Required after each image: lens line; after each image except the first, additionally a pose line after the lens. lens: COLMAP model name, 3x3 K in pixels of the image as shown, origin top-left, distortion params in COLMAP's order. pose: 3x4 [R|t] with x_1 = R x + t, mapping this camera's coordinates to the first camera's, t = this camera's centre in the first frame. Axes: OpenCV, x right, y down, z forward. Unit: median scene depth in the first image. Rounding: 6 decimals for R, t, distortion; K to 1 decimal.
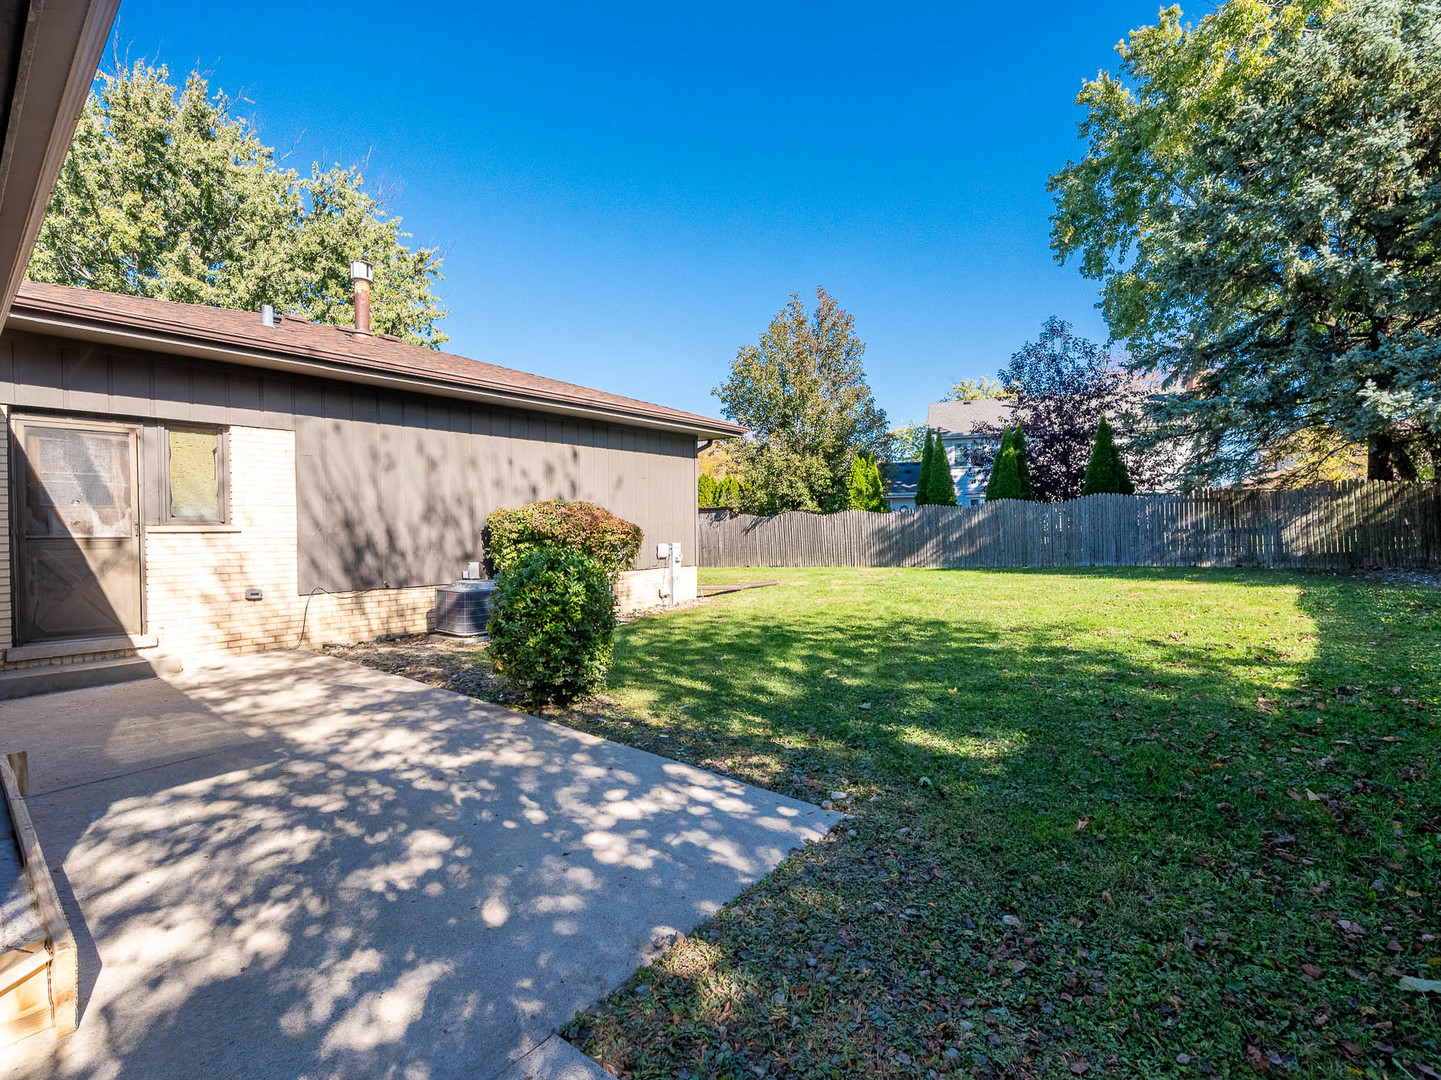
lens RADIAL K [[670.5, 0, 720.5], [0, 670.5, 540.0], [0, 0, 1]] dist [-0.021197, 0.000019]
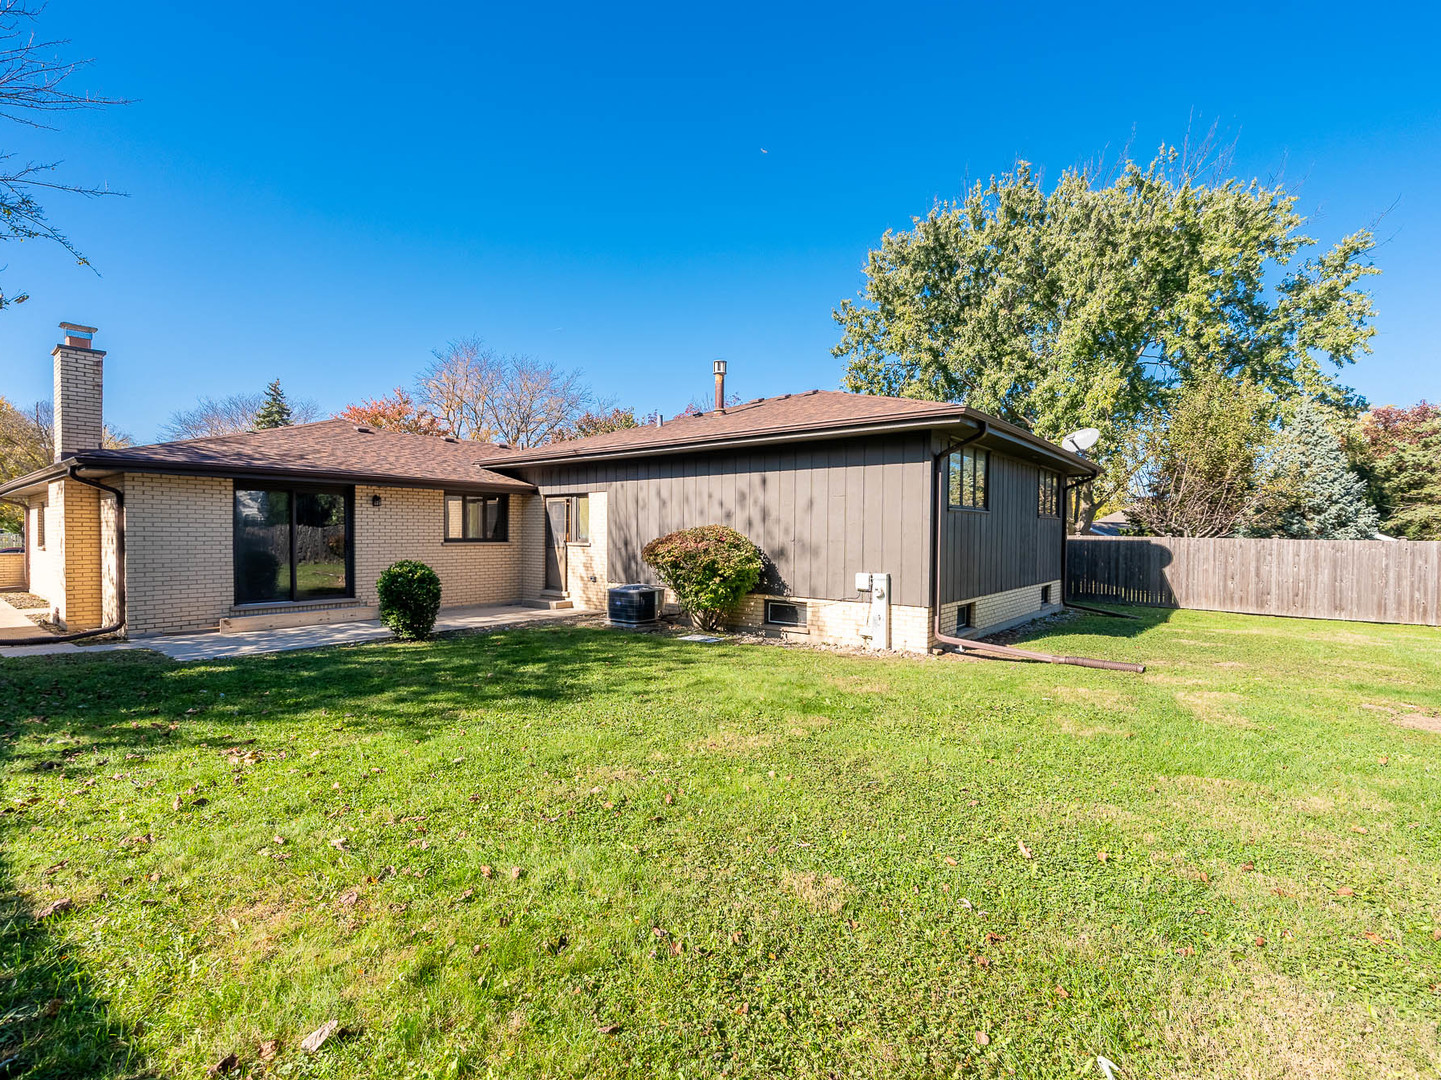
lens RADIAL K [[670.5, 0, 720.5], [0, 670.5, 540.0], [0, 0, 1]] dist [-0.021197, 0.000019]
pose [[0.007745, 0.012801, -0.999888, 1.098529], [-0.027294, 0.999548, 0.012585, -0.057386], [0.999597, 0.027193, 0.008090, 1.185122]]
